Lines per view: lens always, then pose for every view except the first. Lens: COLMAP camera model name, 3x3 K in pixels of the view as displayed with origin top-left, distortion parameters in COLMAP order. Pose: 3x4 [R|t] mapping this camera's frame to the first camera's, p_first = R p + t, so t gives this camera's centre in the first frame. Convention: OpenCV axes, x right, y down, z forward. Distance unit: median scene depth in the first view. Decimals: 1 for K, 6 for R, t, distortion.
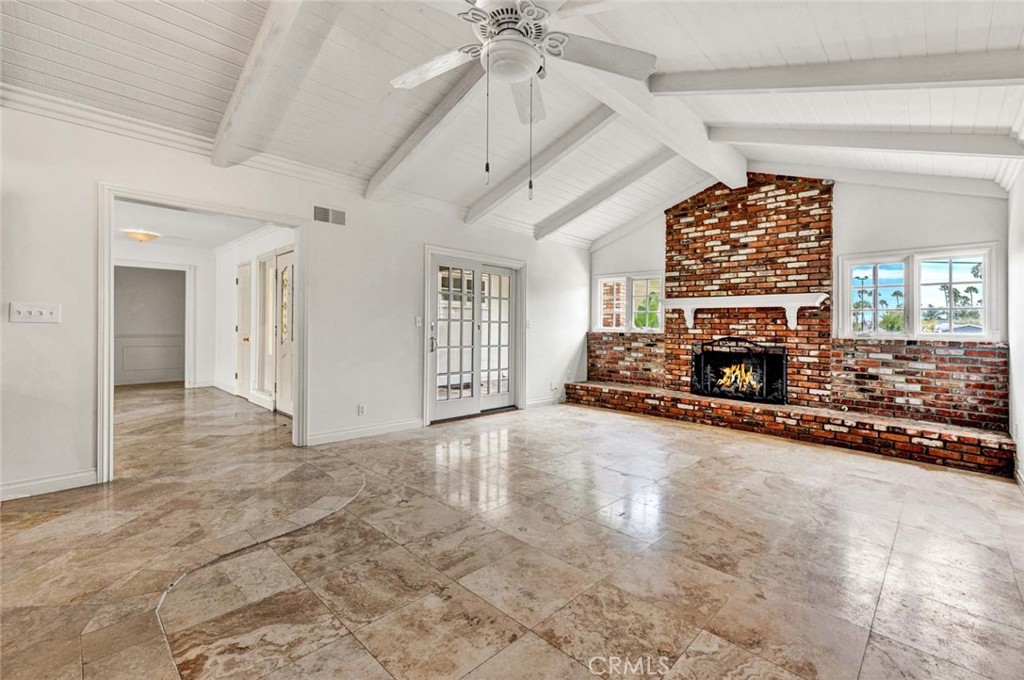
lens RADIAL K [[436.6, 0, 532.0], [0, 436.6, 338.9], [0, 0, 1]] dist [0.020890, 0.000045]
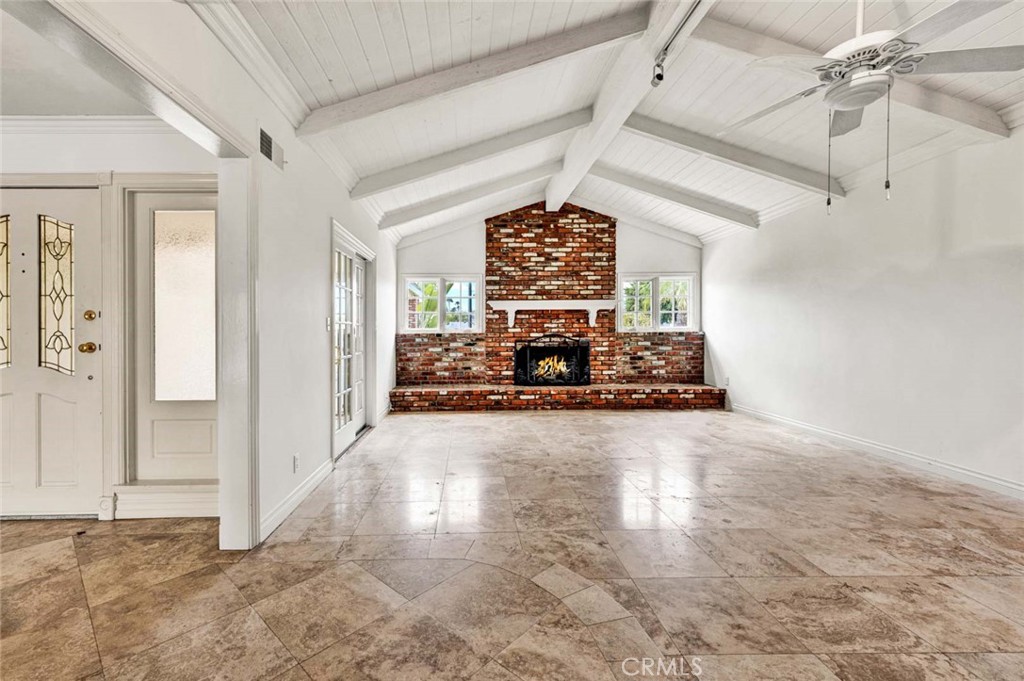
lens RADIAL K [[434.4, 0, 465.0], [0, 434.4, 331.4], [0, 0, 1]] dist [0.014189, -0.000557]
pose [[0.723570, -0.027236, 0.689713, -0.551393], [0.039138, 0.999233, -0.001600, -0.019359], [-0.689140, 0.028152, 0.724081, 0.307661]]
